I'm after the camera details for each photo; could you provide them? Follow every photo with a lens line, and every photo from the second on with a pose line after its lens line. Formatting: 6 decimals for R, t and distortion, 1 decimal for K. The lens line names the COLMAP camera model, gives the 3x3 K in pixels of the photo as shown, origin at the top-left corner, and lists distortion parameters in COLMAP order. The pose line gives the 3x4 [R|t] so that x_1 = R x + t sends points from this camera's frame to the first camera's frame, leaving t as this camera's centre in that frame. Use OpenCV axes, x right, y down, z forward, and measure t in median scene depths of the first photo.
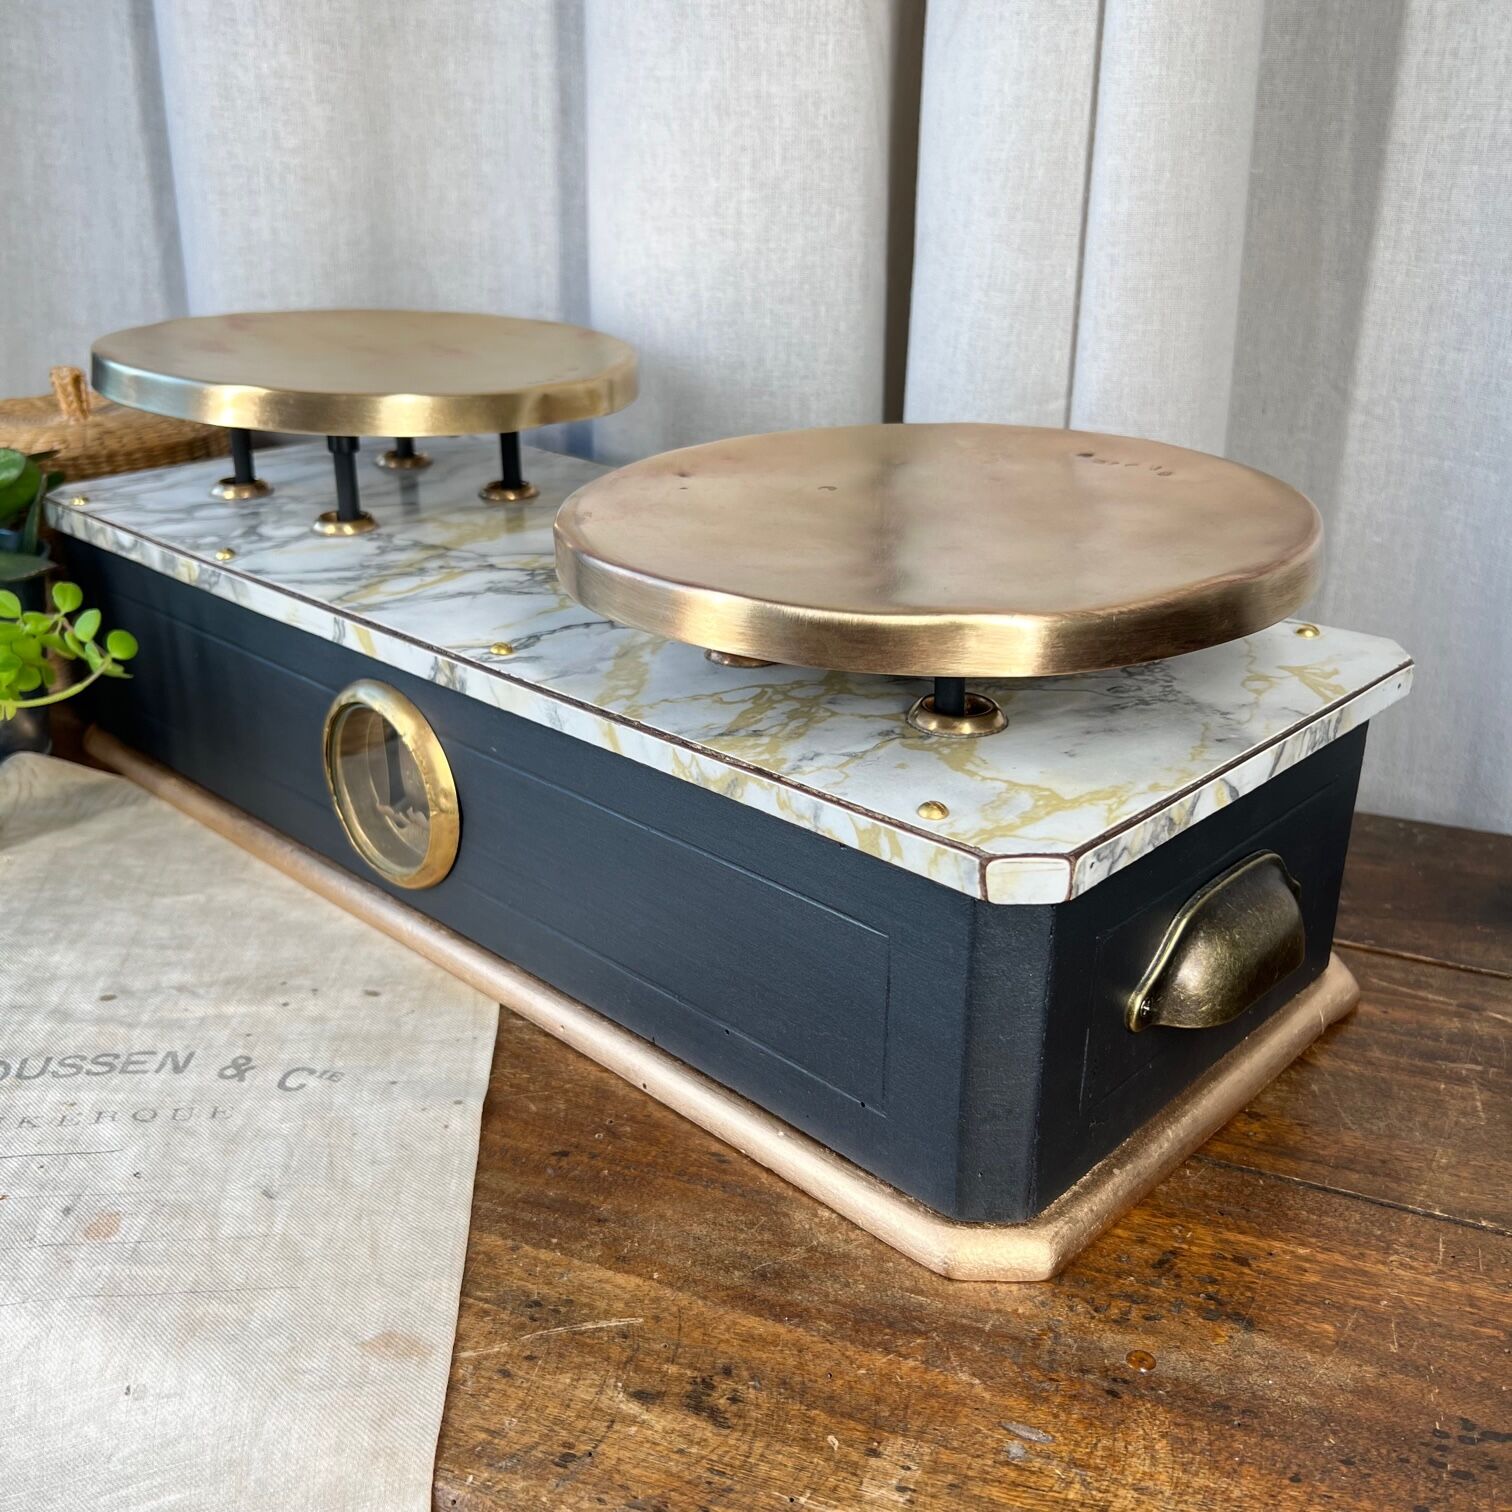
lens RADIAL K [[1548.7, 0, 756.0], [0, 1548.7, 751.2], [0, 0, 1]] dist [0.009201, -0.008985]
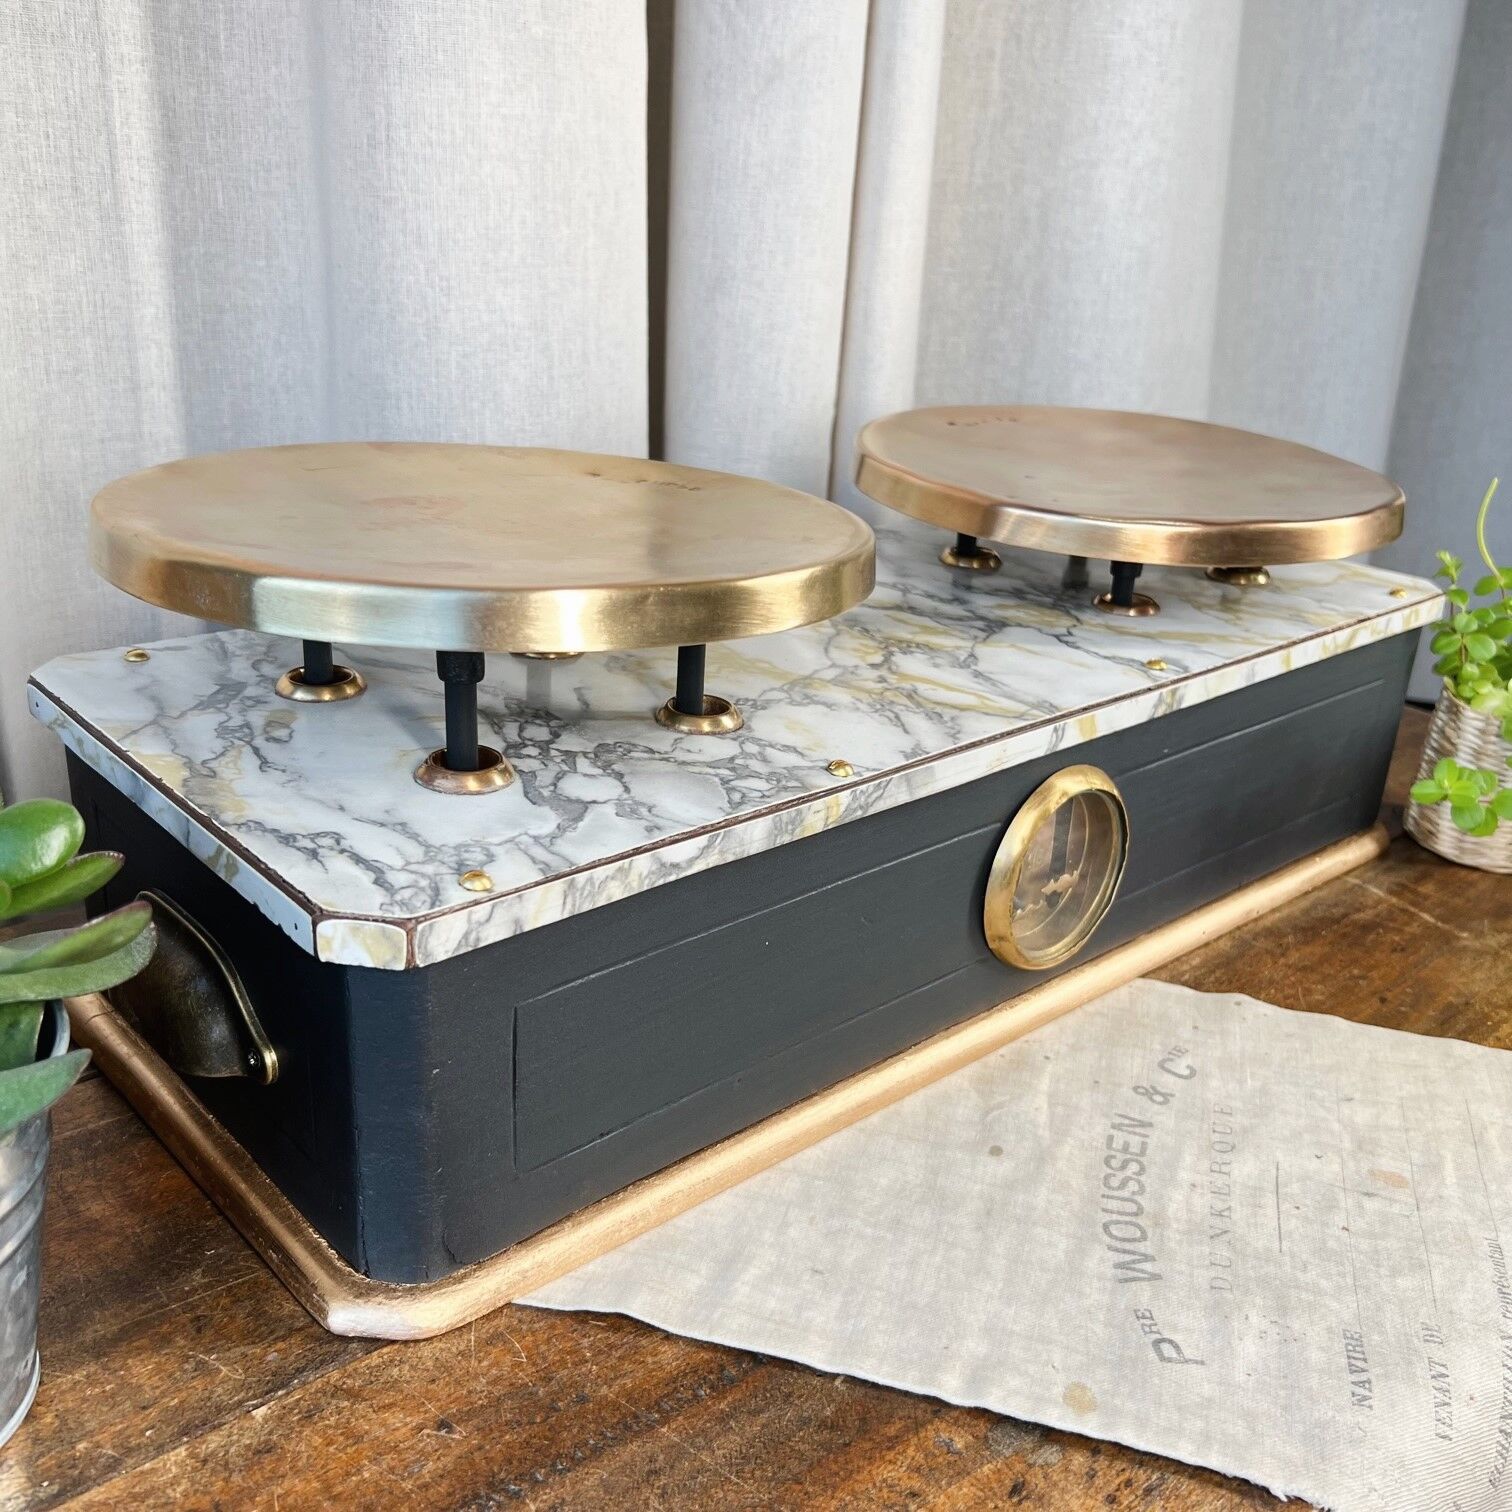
lens RADIAL K [[1556.9, 0, 745.1], [0, 1556.9, 761.2], [0, 0, 1]] dist [0.003348, 0.004859]
pose [[0.432566, -0.318380, 0.843517, -1.187232], [0.297709, 0.933538, 0.199689, -0.296552], [-0.851032, 0.164744, 0.498602, 0.652975]]
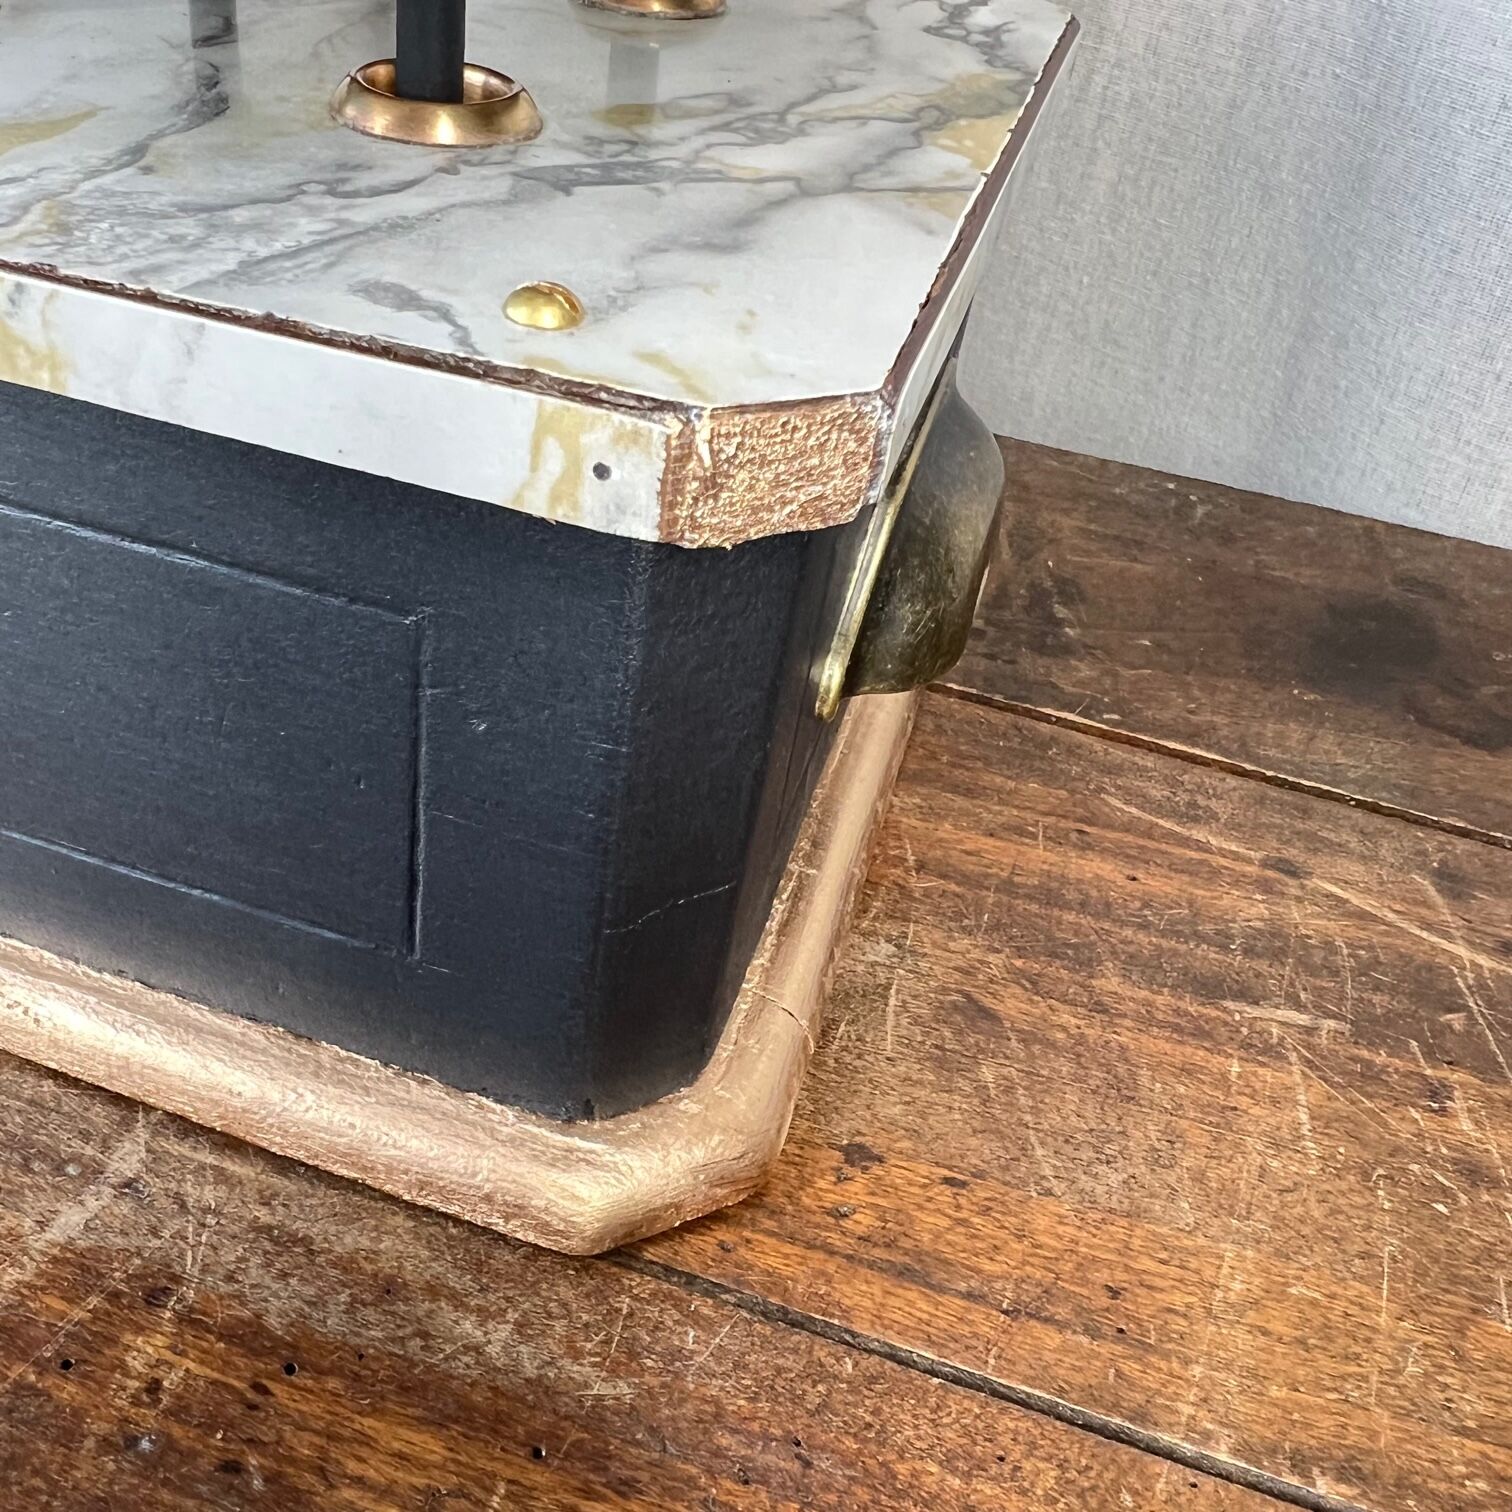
lens RADIAL K [[1527.1, 0, 626.2], [0, 1527.1, 704.6], [0, 0, 1]] dist [-0.002211, -0.011131]
pose [[0.994052, 0.021554, 0.106749, 0.175401], [-0.047619, 0.967570, 0.248073, -0.009525], [-0.097940, -0.251681, 0.962842, 0.524621]]
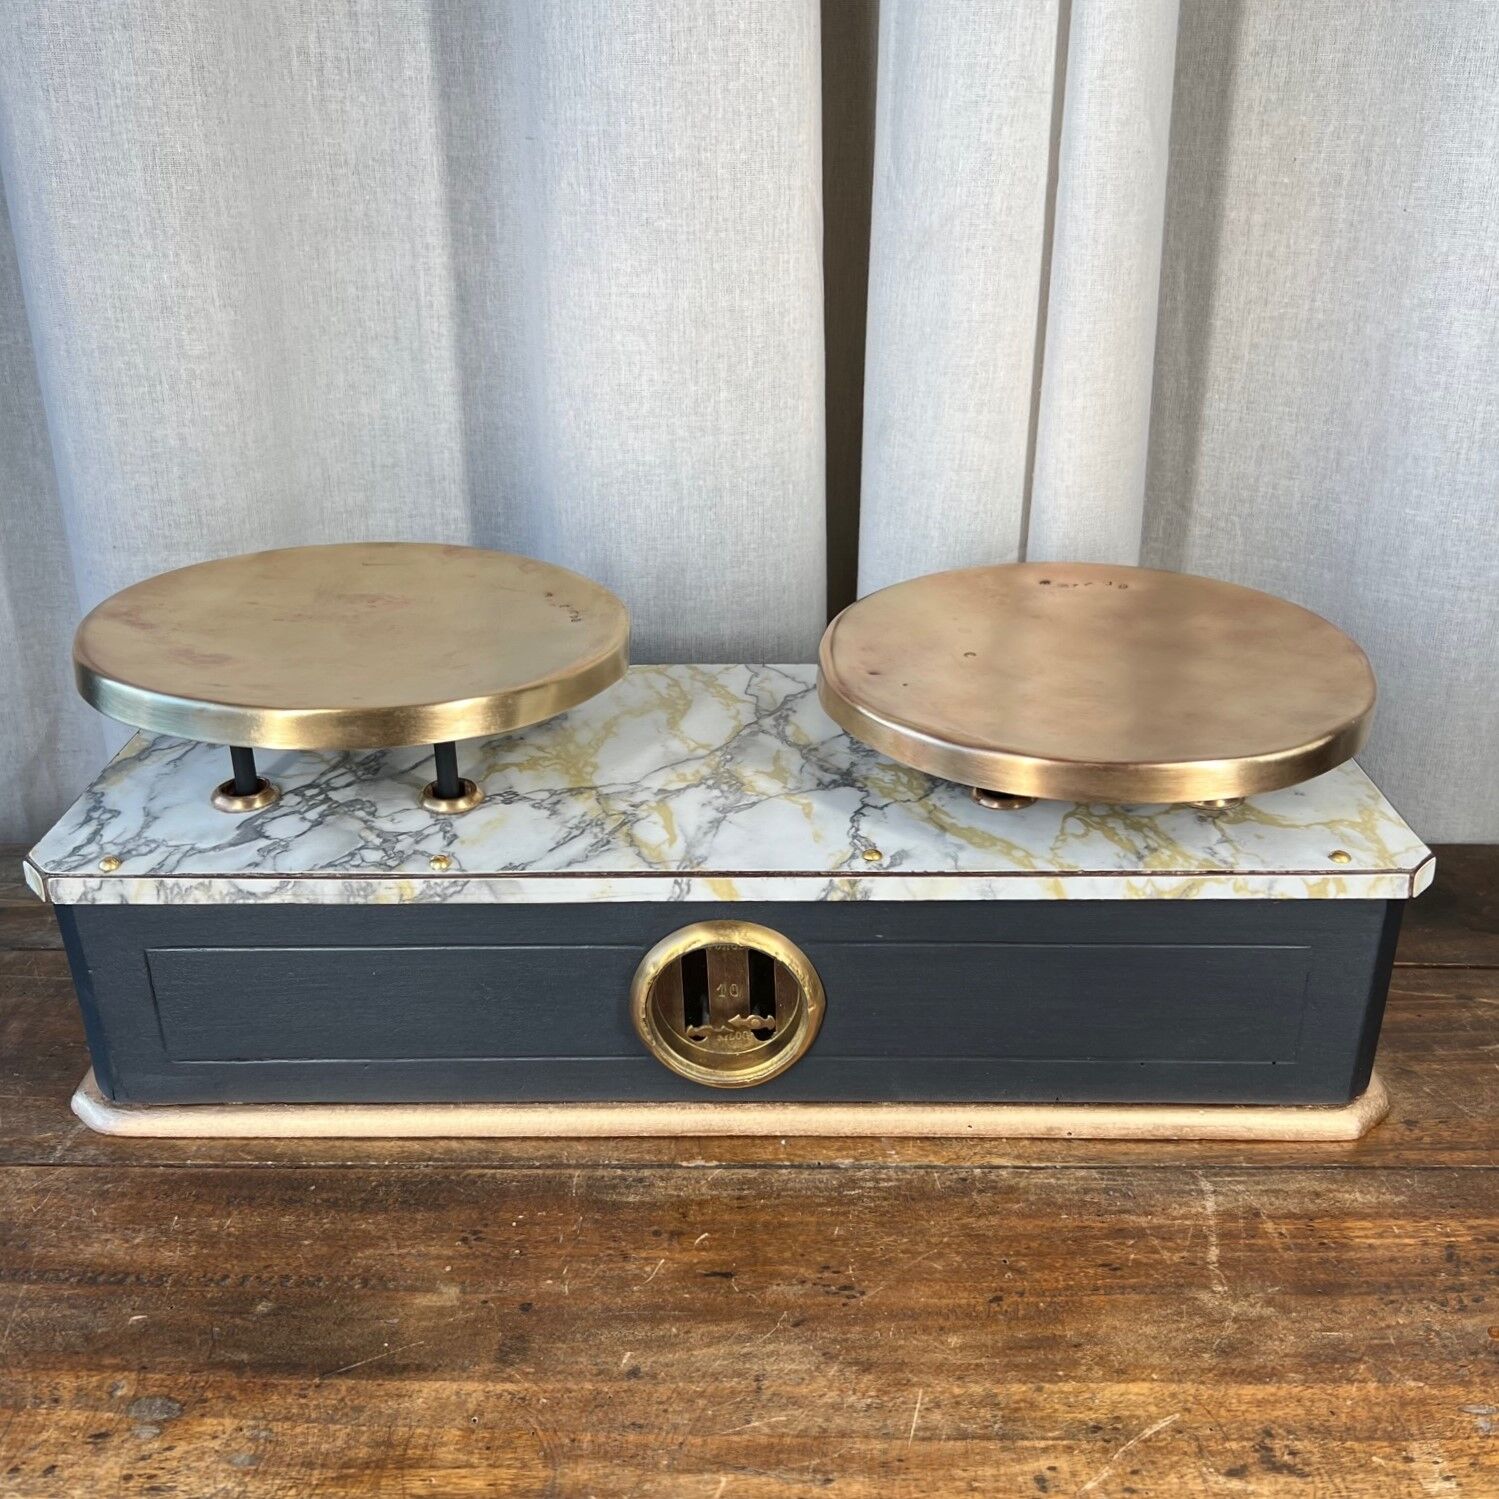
lens RADIAL K [[1535.3, 0, 749.5], [0, 1535.3, 749.5], [0, 0, 1]] dist [0.091434, -0.218472]
pose [[0.924180, -0.164408, 0.344764, -0.552591], [0.154840, 0.986390, 0.055314, -0.222208], [-0.349166, 0.002263, 0.937058, -0.059653]]
